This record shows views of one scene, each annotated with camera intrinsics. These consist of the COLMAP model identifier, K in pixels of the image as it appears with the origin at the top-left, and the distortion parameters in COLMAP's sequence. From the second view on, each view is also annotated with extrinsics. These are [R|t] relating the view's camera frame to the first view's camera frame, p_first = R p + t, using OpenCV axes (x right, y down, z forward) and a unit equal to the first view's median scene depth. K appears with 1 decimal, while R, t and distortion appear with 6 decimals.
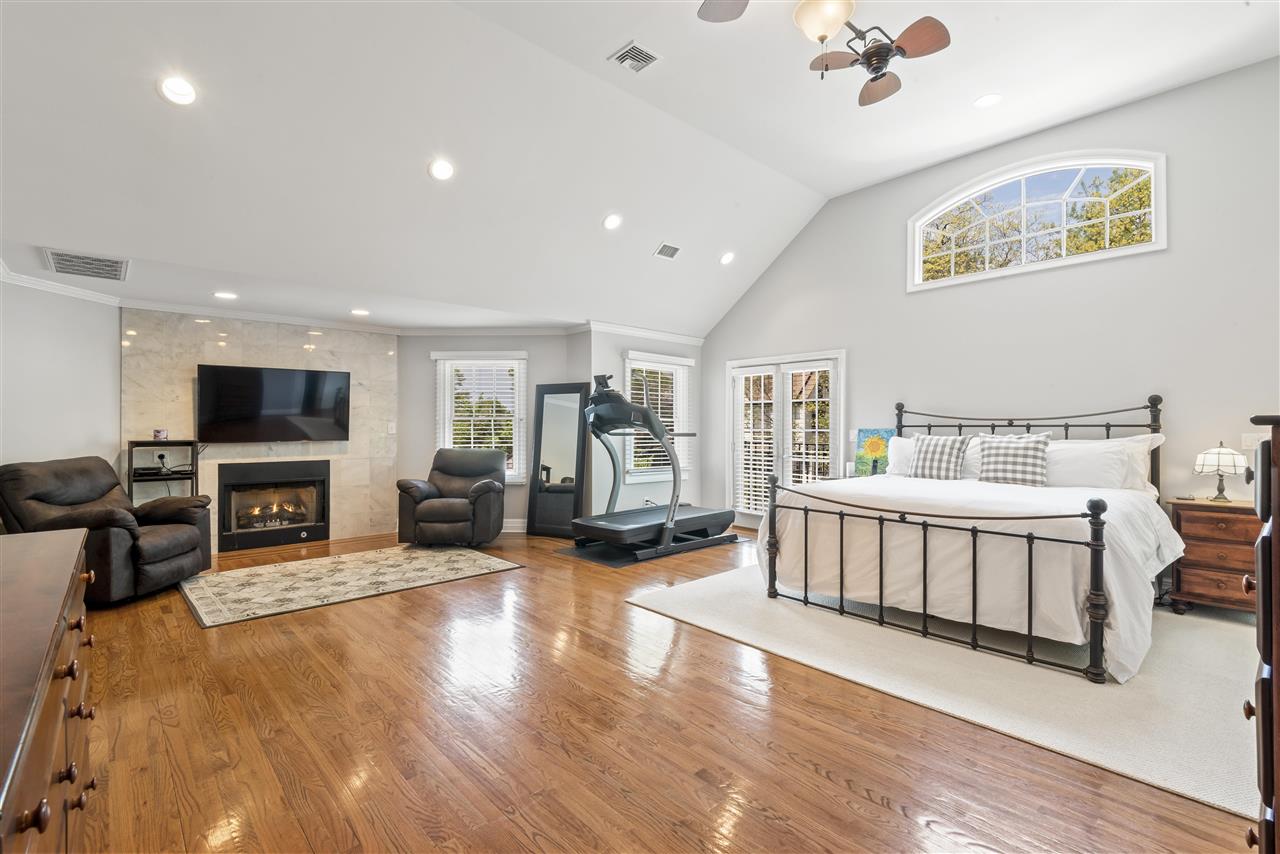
lens RADIAL K [[588.1, 0, 644.0], [0, 588.1, 423.0], [0, 0, 1]] dist [0.026885, -0.007364]
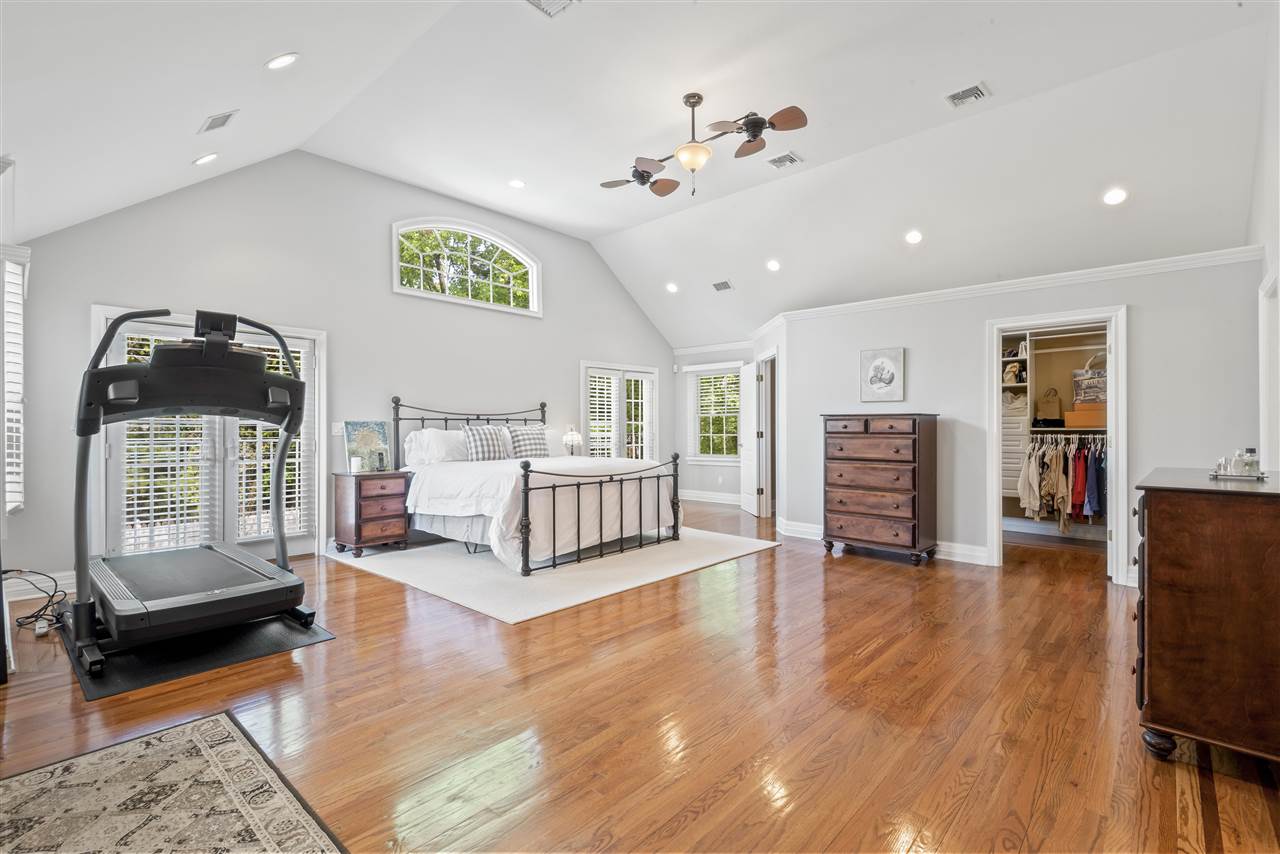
lens RADIAL K [[588.1, 0, 643.3], [0, 588.1, 431.6], [0, 0, 1]] dist [0.026885, -0.007364]
pose [[-0.093868, -0.006106, 0.995566, -0.857882], [-0.002700, 0.999979, 0.005878, 0.027145], [-0.995581, -0.002137, -0.093882, 0.873118]]
